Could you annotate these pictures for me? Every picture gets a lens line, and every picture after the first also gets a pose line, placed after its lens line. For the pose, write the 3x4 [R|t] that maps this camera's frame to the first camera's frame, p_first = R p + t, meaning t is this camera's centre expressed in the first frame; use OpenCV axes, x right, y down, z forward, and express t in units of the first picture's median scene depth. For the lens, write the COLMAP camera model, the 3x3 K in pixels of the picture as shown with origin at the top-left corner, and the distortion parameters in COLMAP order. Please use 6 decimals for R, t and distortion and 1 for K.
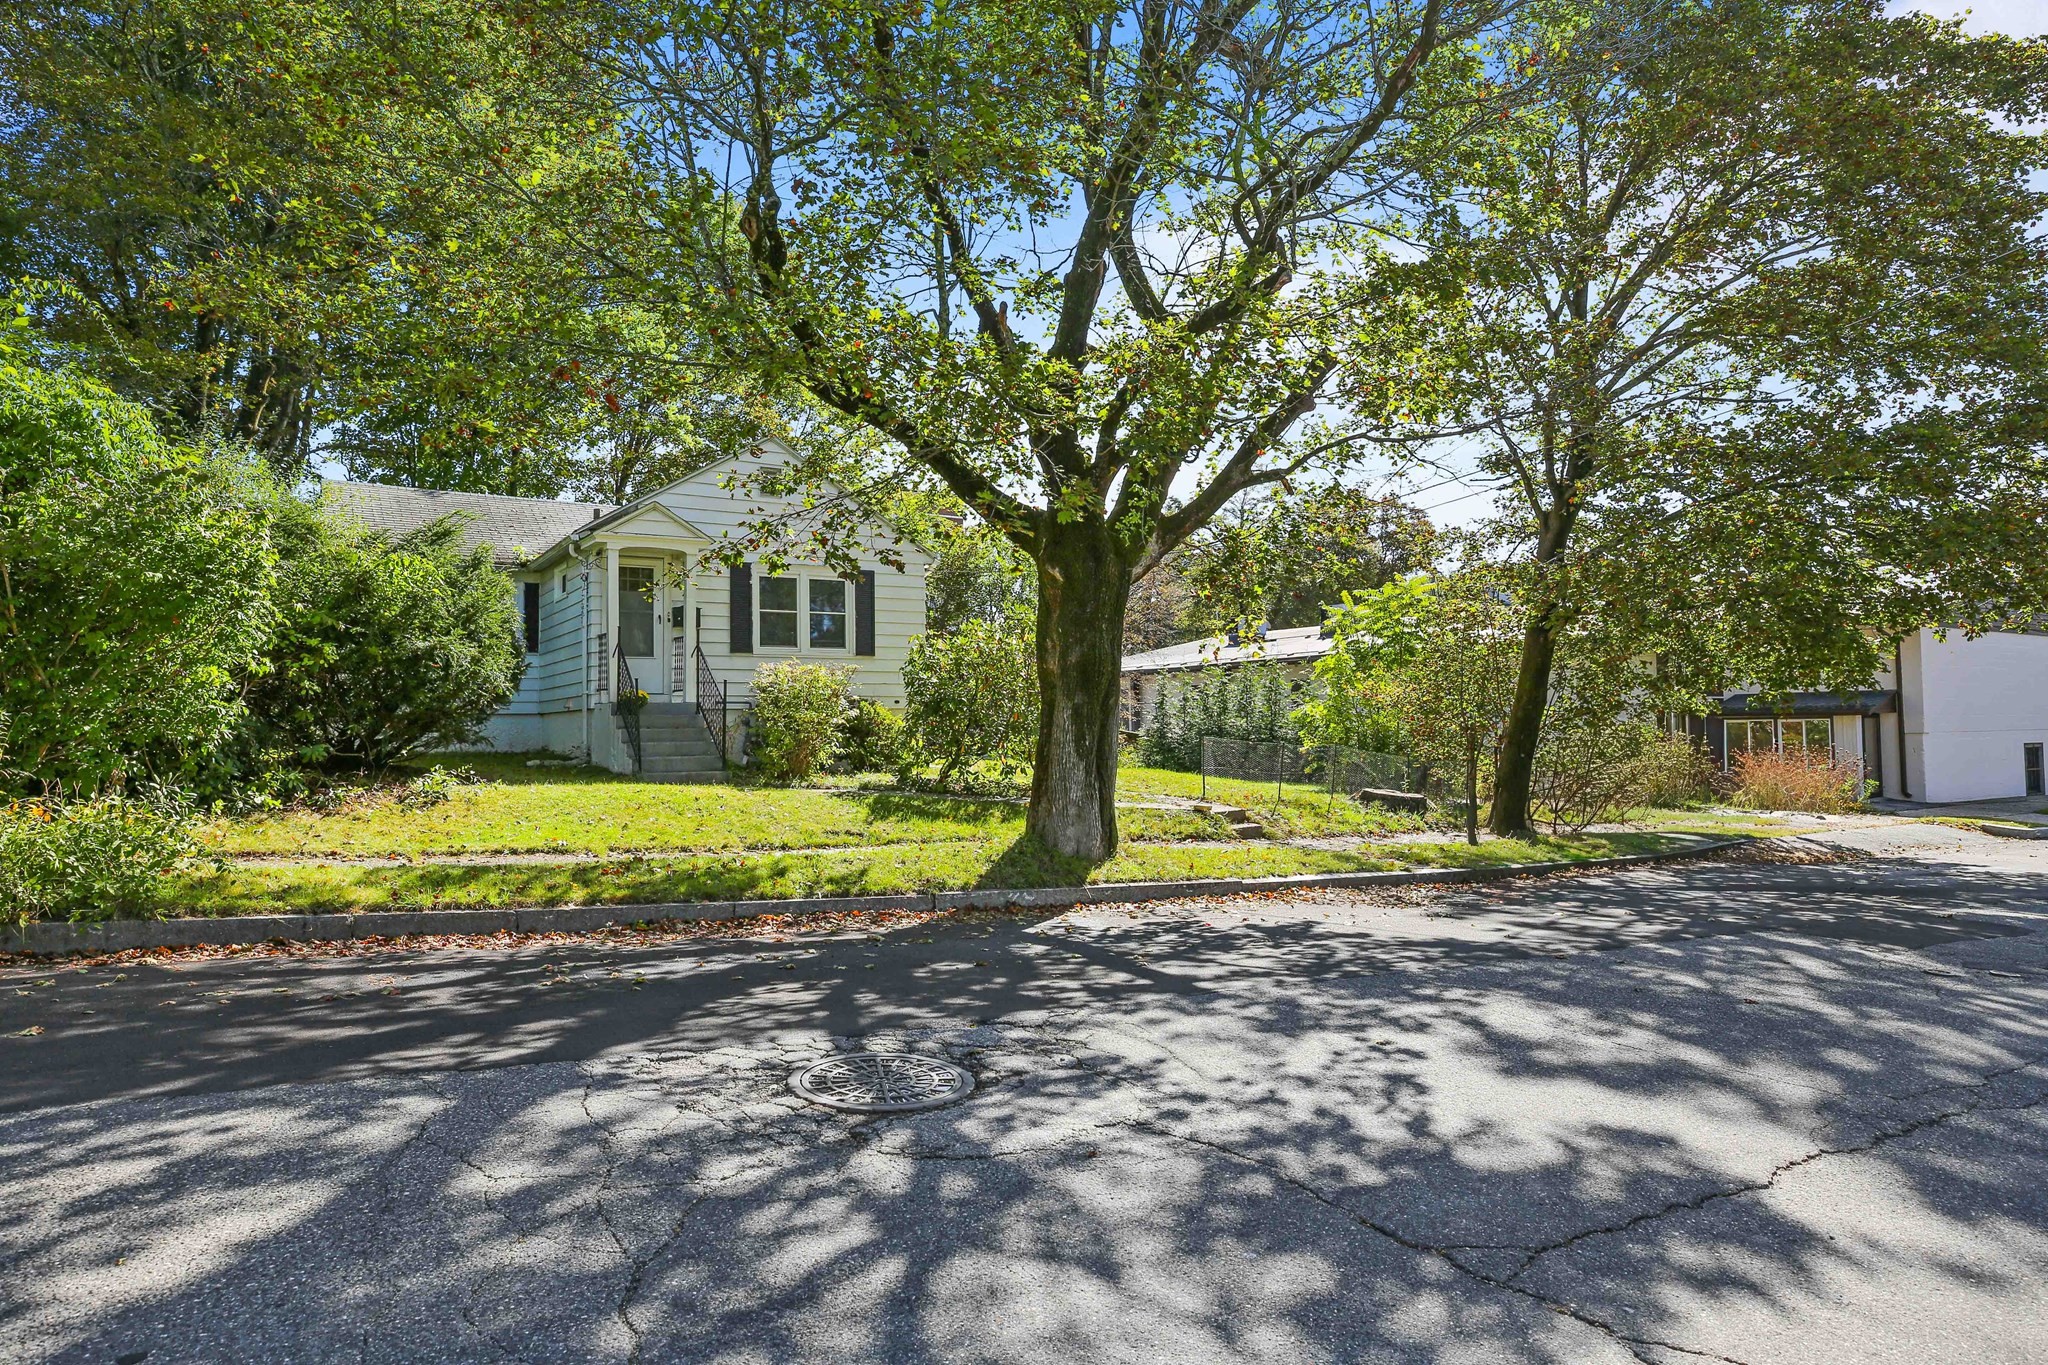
lens RADIAL K [[1126.6, 0, 1024.0], [0, 1126.6, 682.5], [0, 0, 1]] dist [-0.042746, 0.033251]
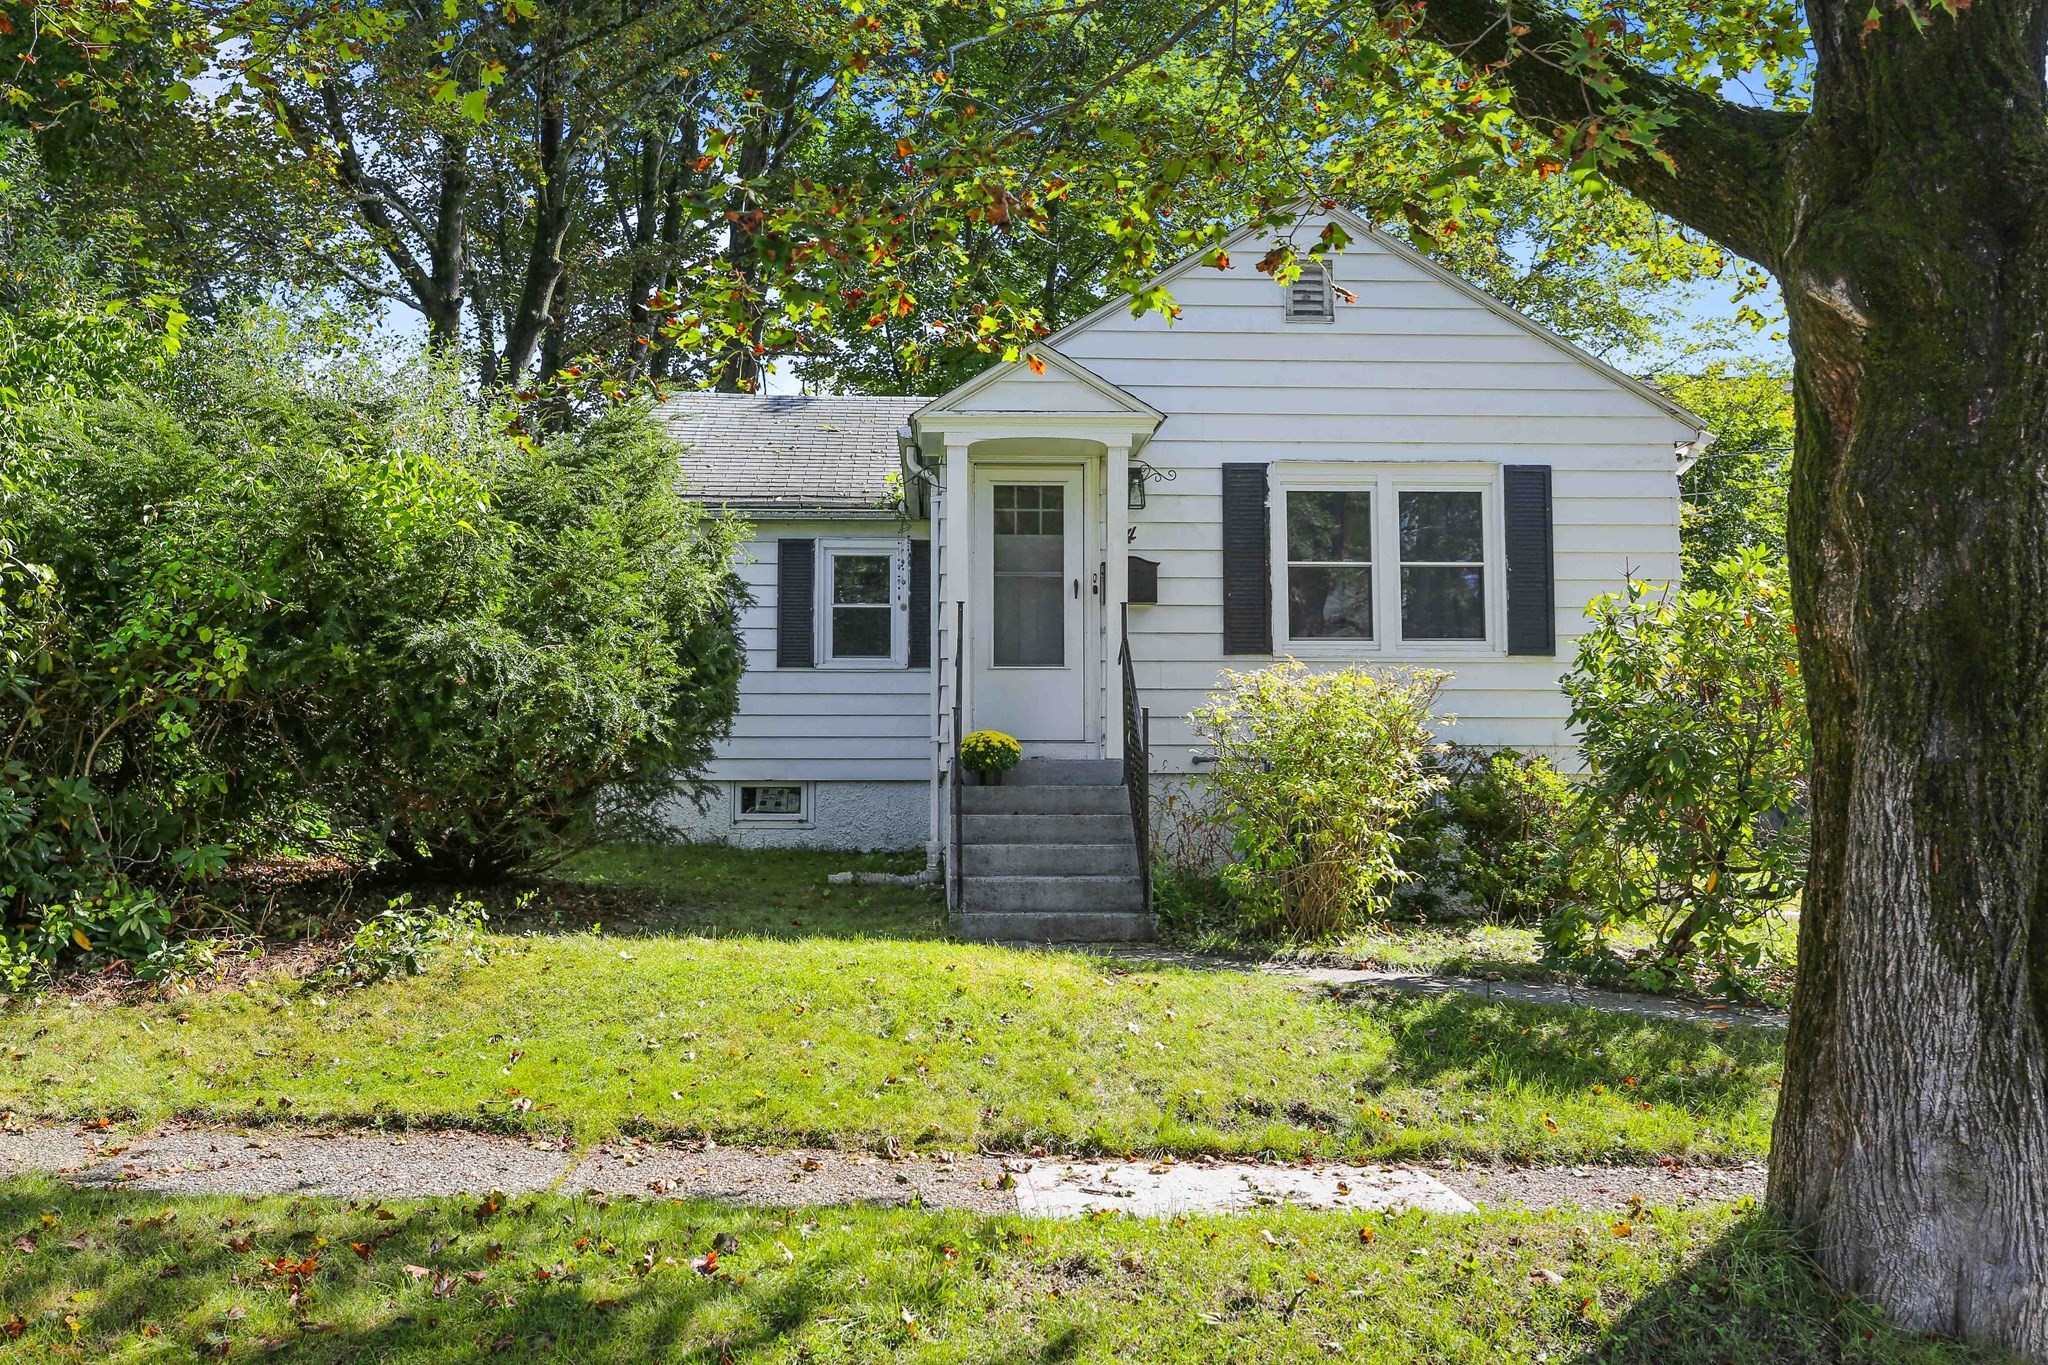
lens RADIAL K [[1880.4, 0, 1023.8], [0, 1880.4, 644.4], [0, 0, 1]] dist [0.000995, 0.002264]
pose [[0.880252, -0.031612, -0.473452, 0.038971], [0.010757, 0.998851, -0.046692, 0.005077], [0.474384, 0.036007, 0.879581, 0.276051]]
